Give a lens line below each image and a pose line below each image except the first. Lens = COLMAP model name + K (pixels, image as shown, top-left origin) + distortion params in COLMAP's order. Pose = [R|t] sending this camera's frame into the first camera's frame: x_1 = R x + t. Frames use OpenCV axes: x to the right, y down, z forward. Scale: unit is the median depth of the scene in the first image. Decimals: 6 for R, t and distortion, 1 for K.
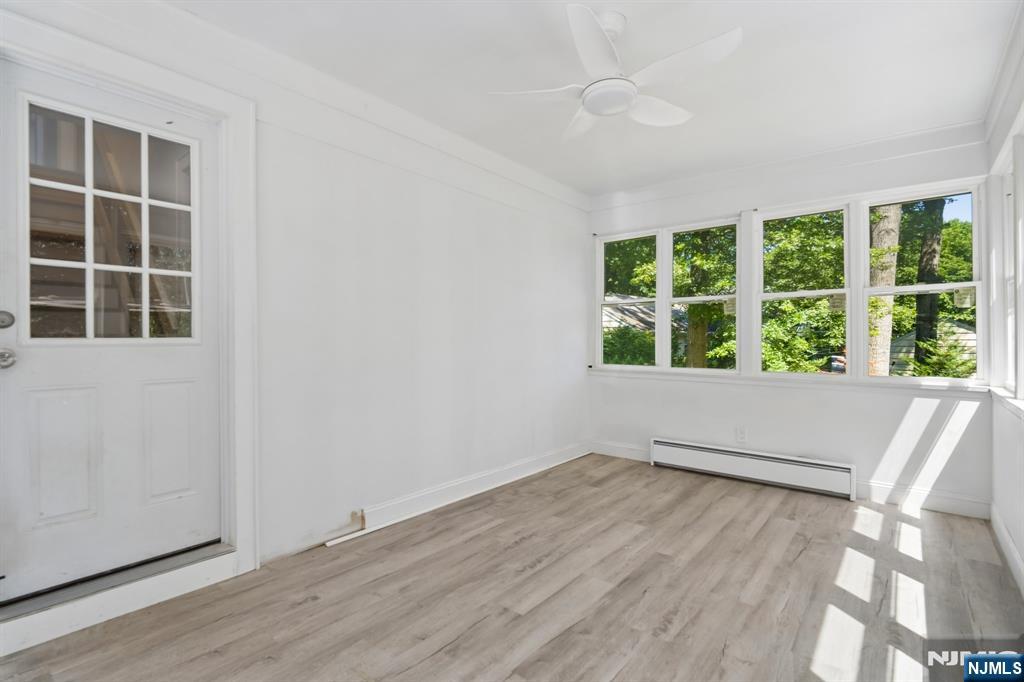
lens RADIAL K [[486.4, 0, 511.5], [0, 486.4, 339.8], [0, 0, 1]] dist [0.004367, -0.001978]
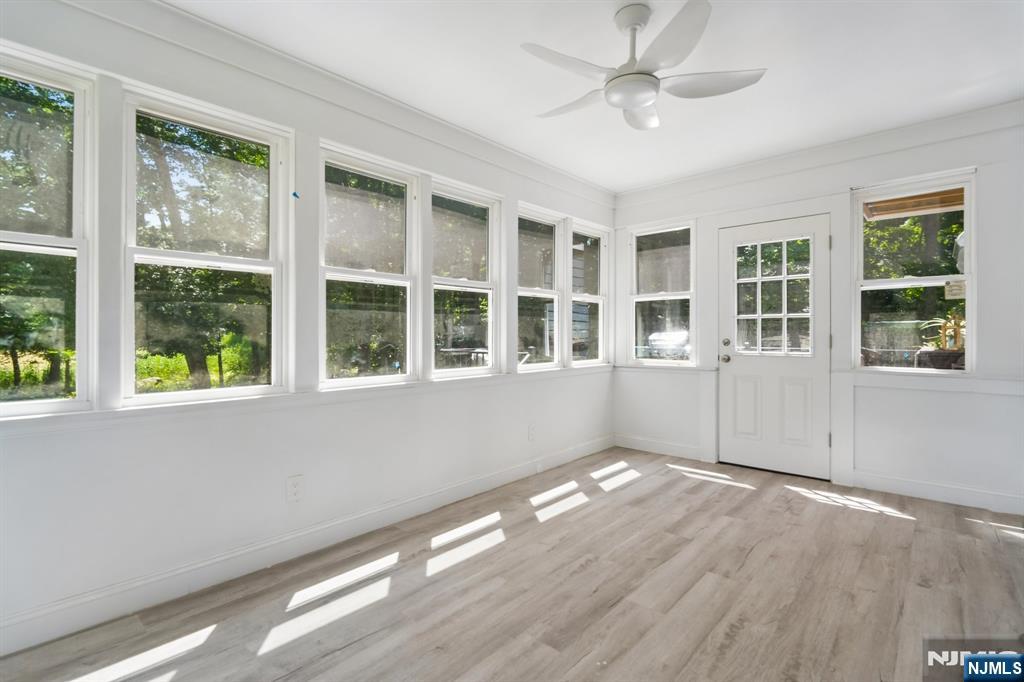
lens RADIAL K [[486.4, 0, 512.3], [0, 486.4, 338.0], [0, 0, 1]] dist [0.004367, -0.001978]
pose [[-0.999013, -0.000108, 0.044414, 0.398079], [-0.000040, 0.999999, 0.001519, 0.008180], [-0.044414, 0.001516, -0.999012, 1.987954]]
